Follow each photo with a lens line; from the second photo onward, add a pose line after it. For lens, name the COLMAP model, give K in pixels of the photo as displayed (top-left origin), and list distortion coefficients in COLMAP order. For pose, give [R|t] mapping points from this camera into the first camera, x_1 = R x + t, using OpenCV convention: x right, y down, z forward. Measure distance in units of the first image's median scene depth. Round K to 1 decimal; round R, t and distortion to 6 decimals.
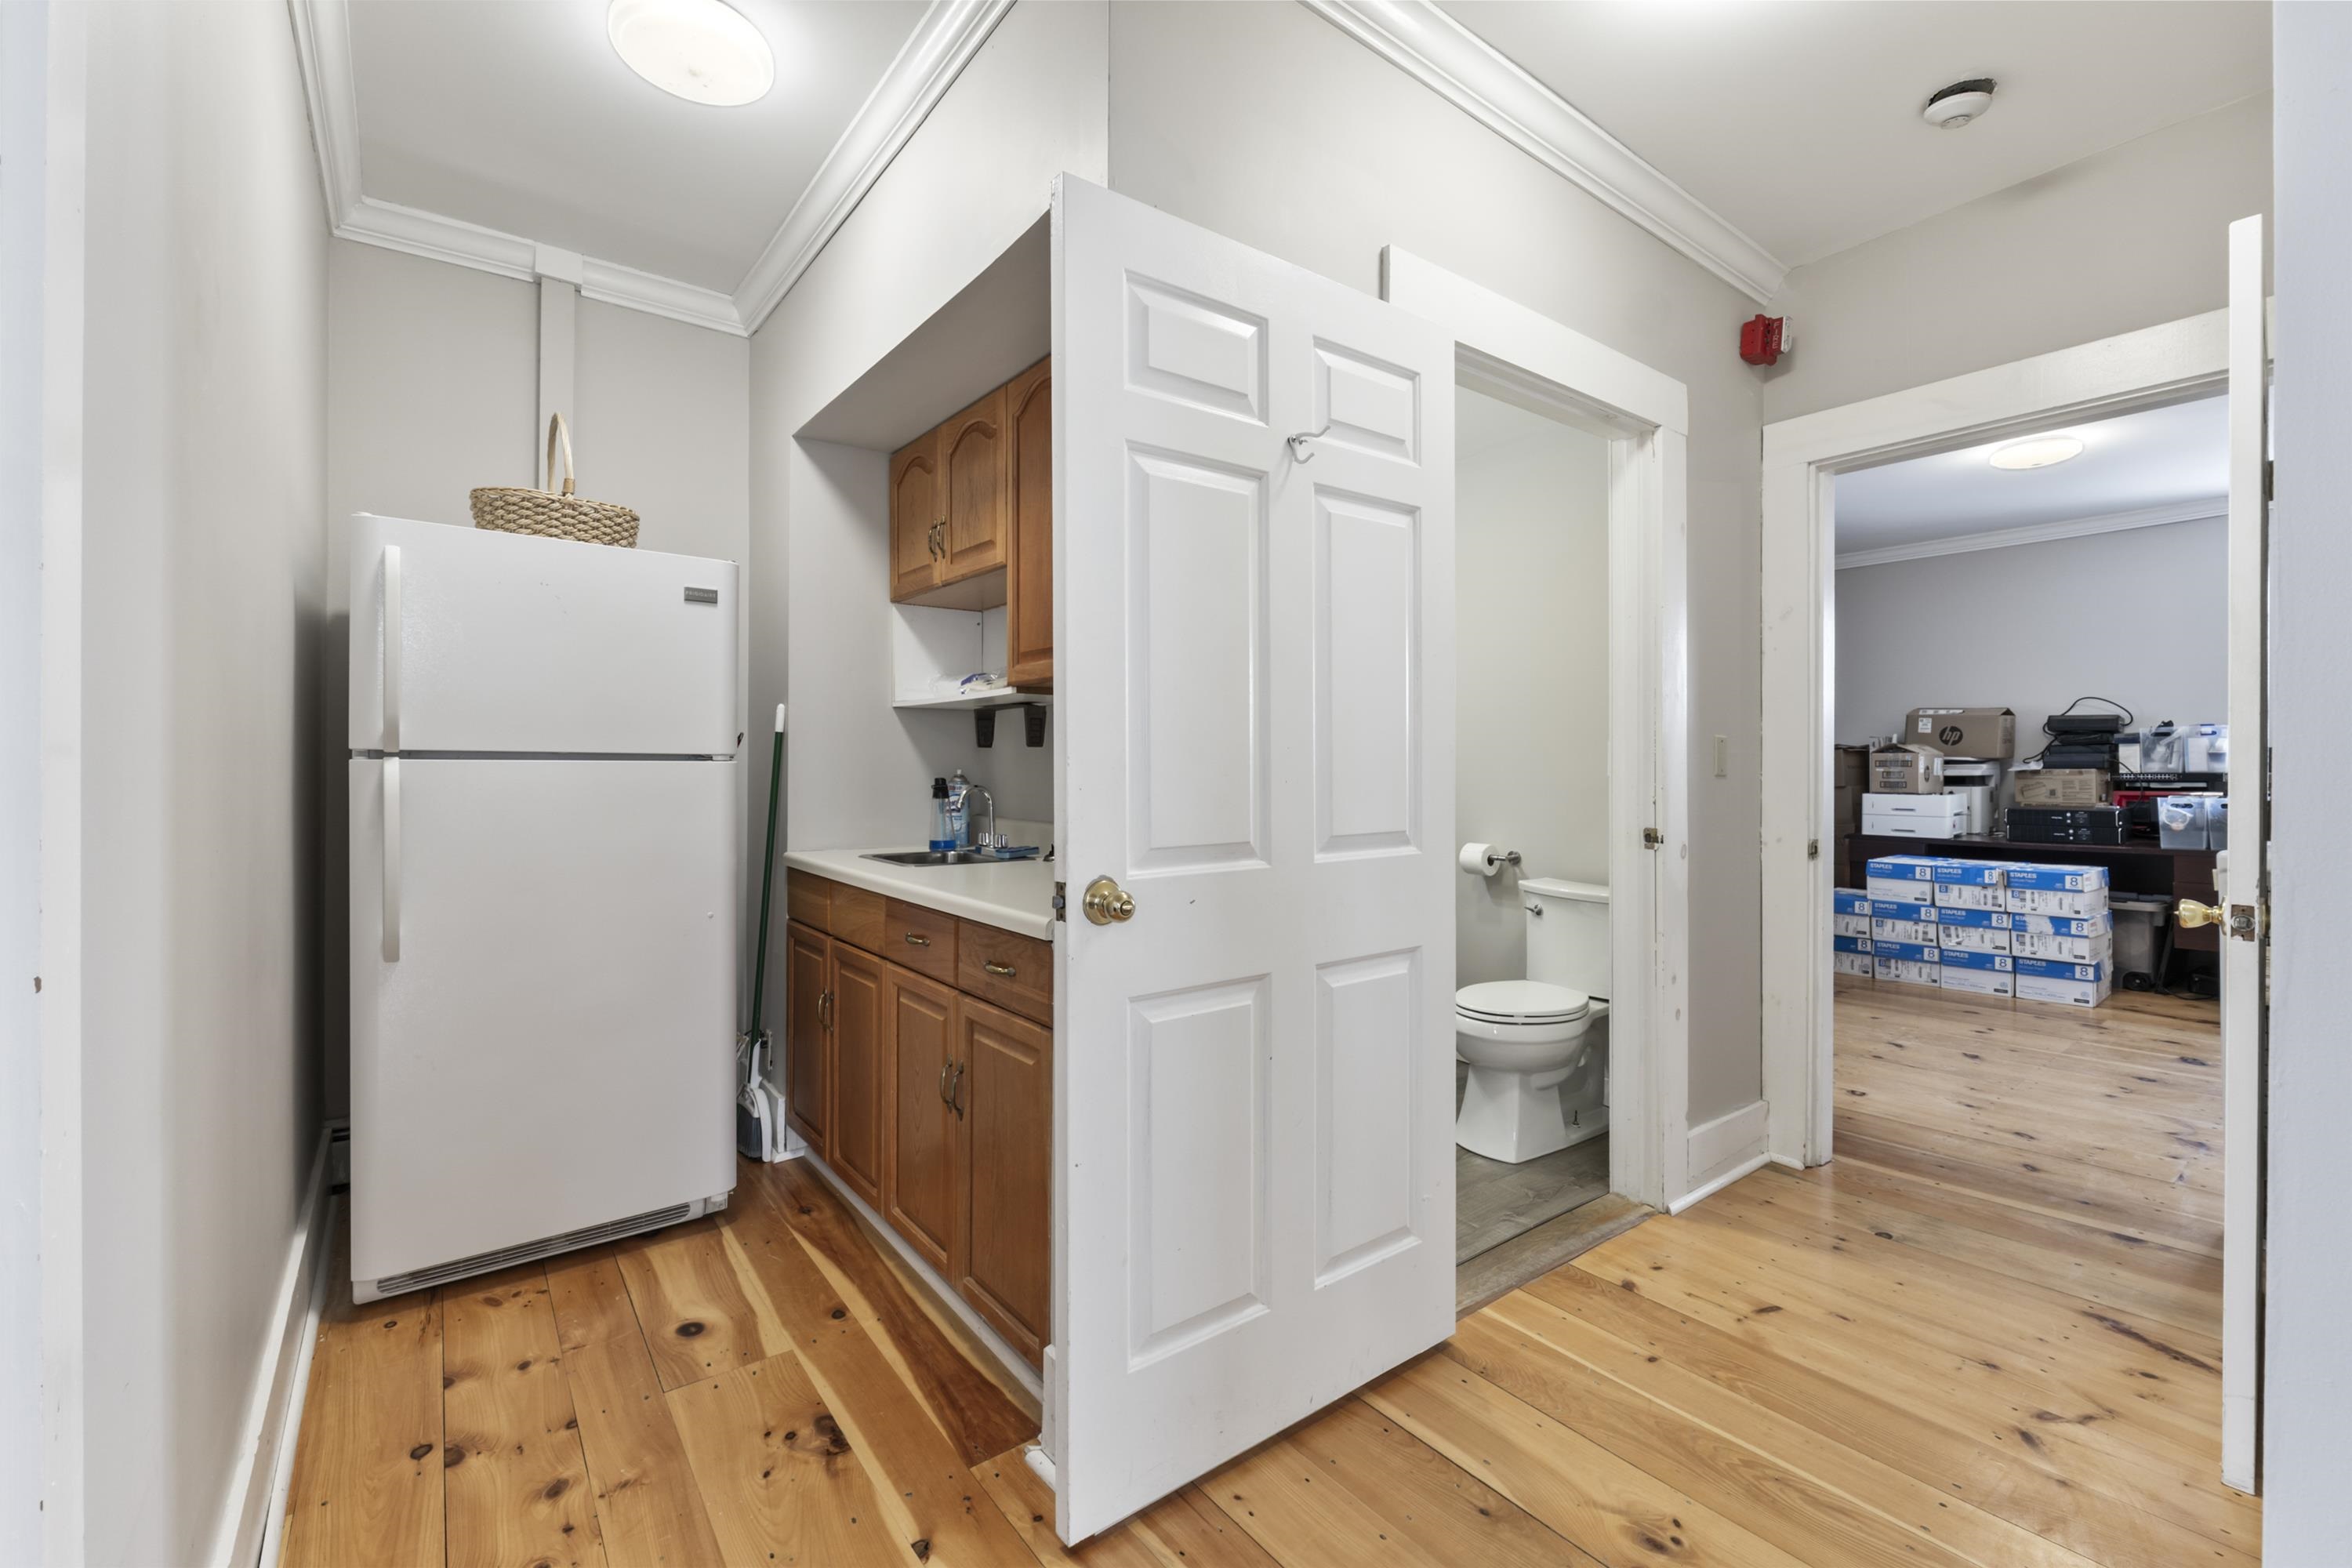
lens RADIAL K [[993.1, 0, 1178.4], [0, 993.1, 777.8], [0, 0, 1]] dist [-0.003459, -0.000349]
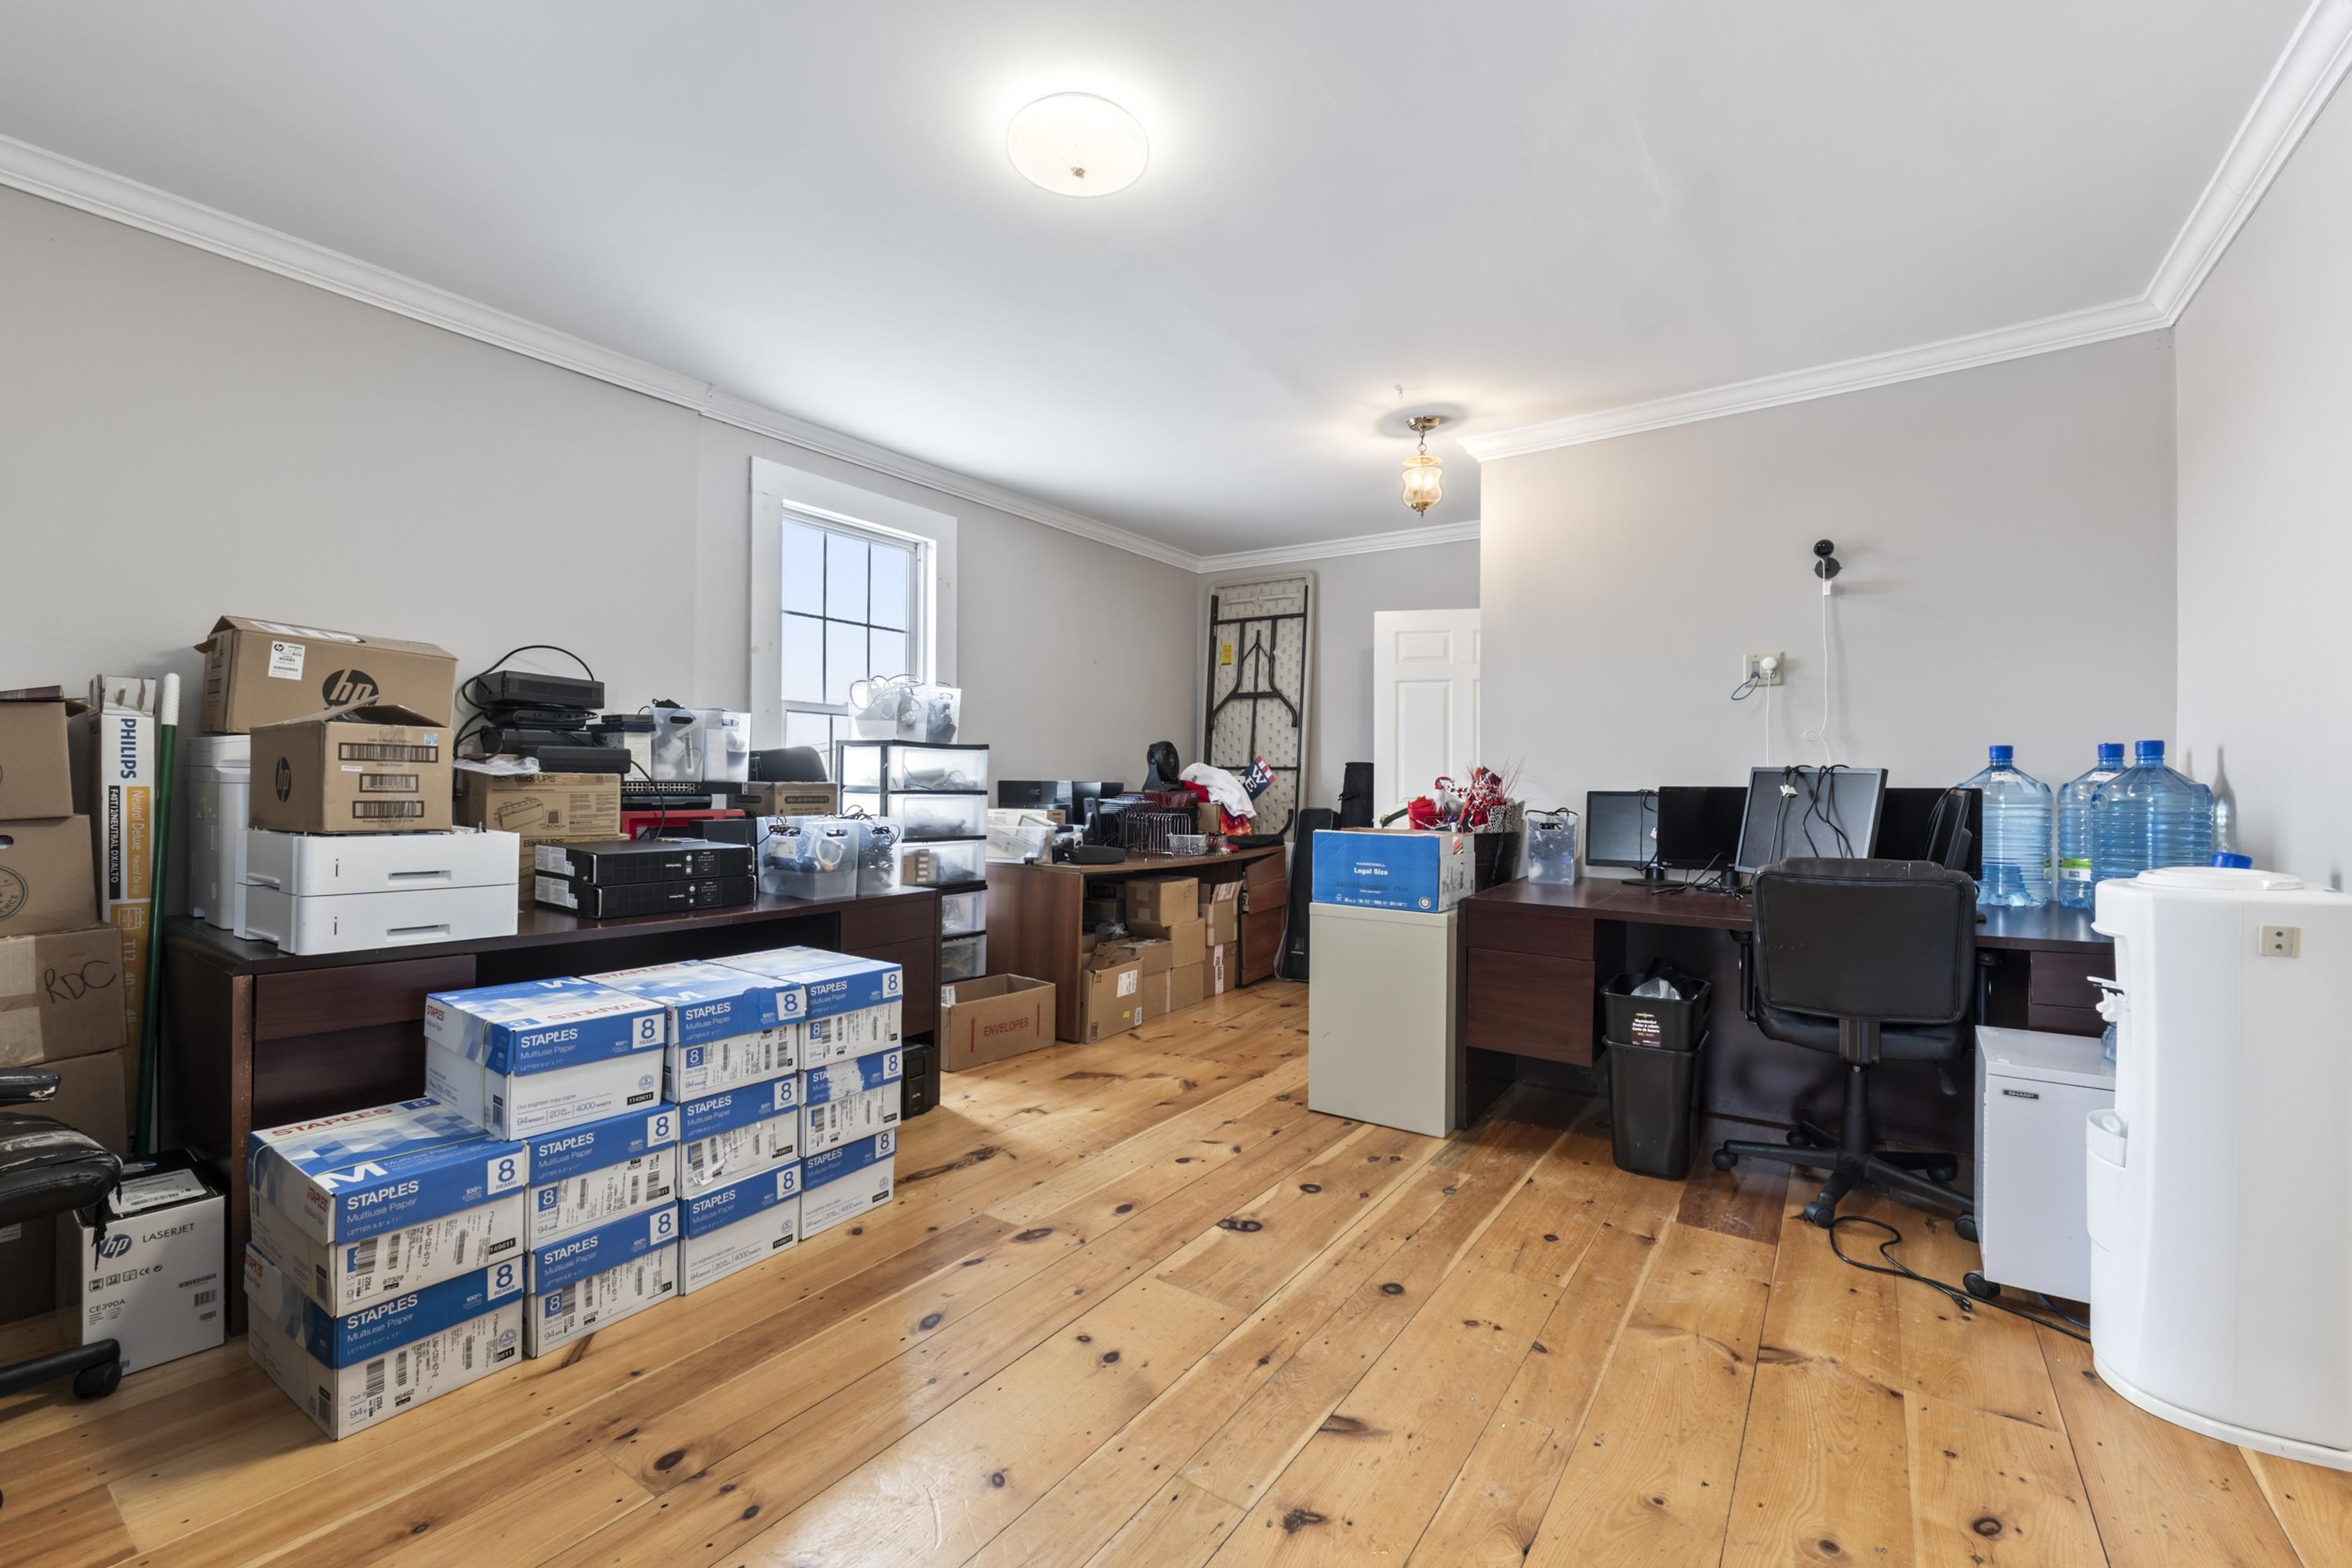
lens RADIAL K [[993.1, 0, 1178.4], [0, 993.1, 777.8], [0, 0, 1]] dist [-0.003459, -0.000349]
pose [[-0.307701, 0.005066, 0.951470, 0.303218], [-0.004605, 0.999966, -0.006813, -0.004563], [-0.951472, -0.006478, -0.307667, 0.921790]]
